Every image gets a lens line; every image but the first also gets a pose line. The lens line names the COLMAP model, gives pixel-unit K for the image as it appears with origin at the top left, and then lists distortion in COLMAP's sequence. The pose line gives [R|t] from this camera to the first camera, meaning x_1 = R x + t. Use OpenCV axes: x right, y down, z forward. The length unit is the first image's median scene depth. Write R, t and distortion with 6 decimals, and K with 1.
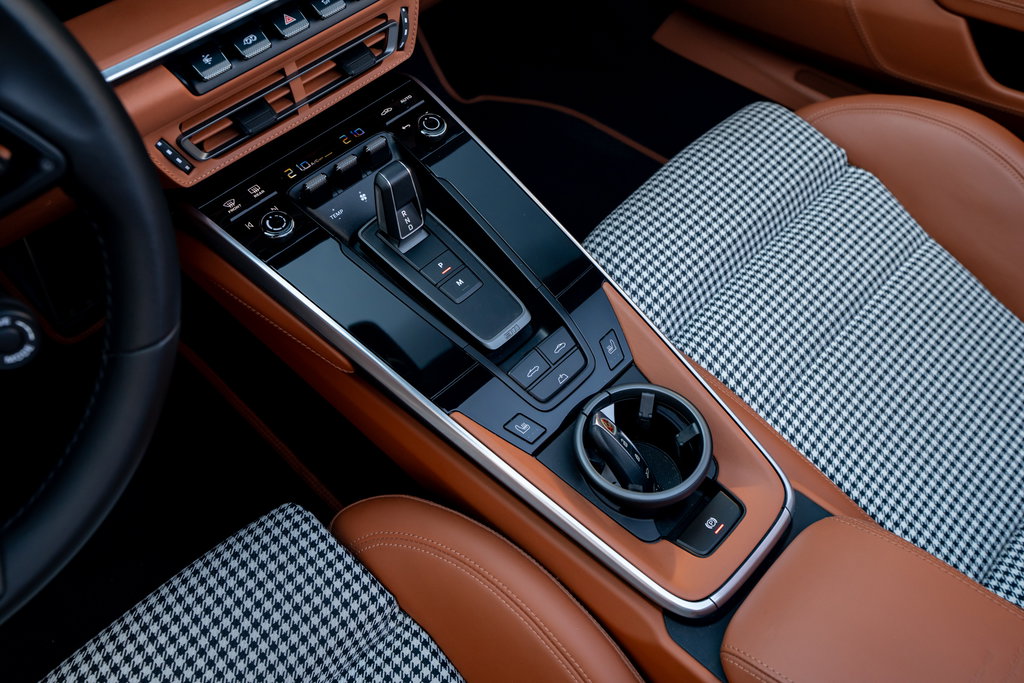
lens RADIAL K [[819.0, 0, 521.6], [0, 819.0, 335.3], [0, 0, 1]] dist [0.020081, 0.025053]
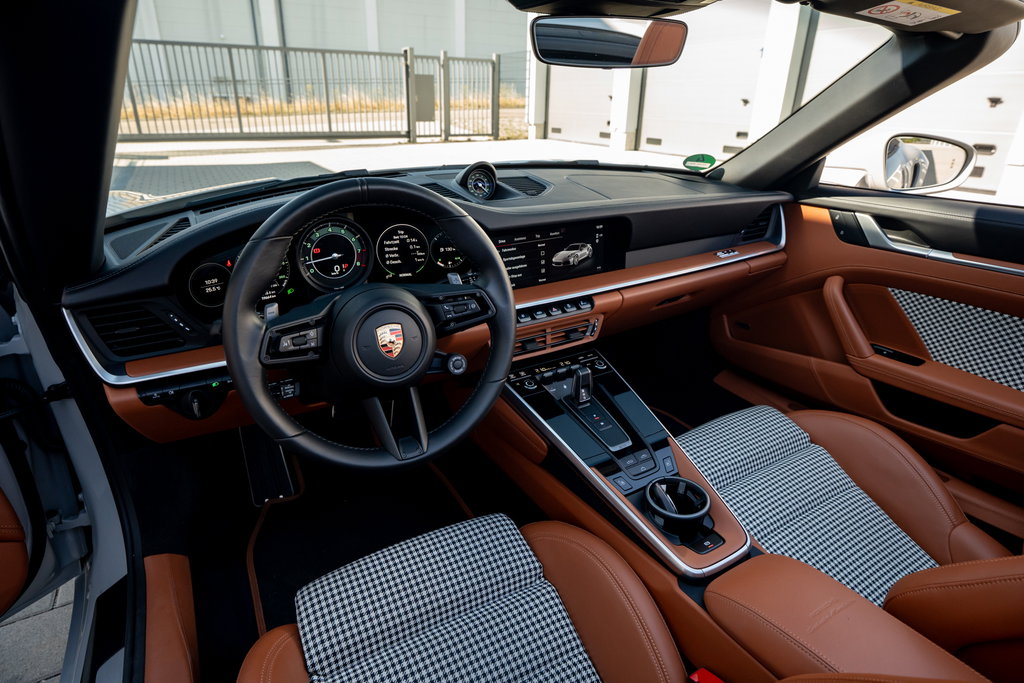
lens RADIAL K [[564.0, 0, 514.8], [0, 564.0, 342.2], [0, 0, 1]] dist [-0.037868, 0.006041]
pose [[0.961919, 0.139809, -0.234871, 0.024262], [-0.232965, 0.868787, -0.436963, 0.467426], [0.142962, 0.475040, 0.868274, -0.463283]]
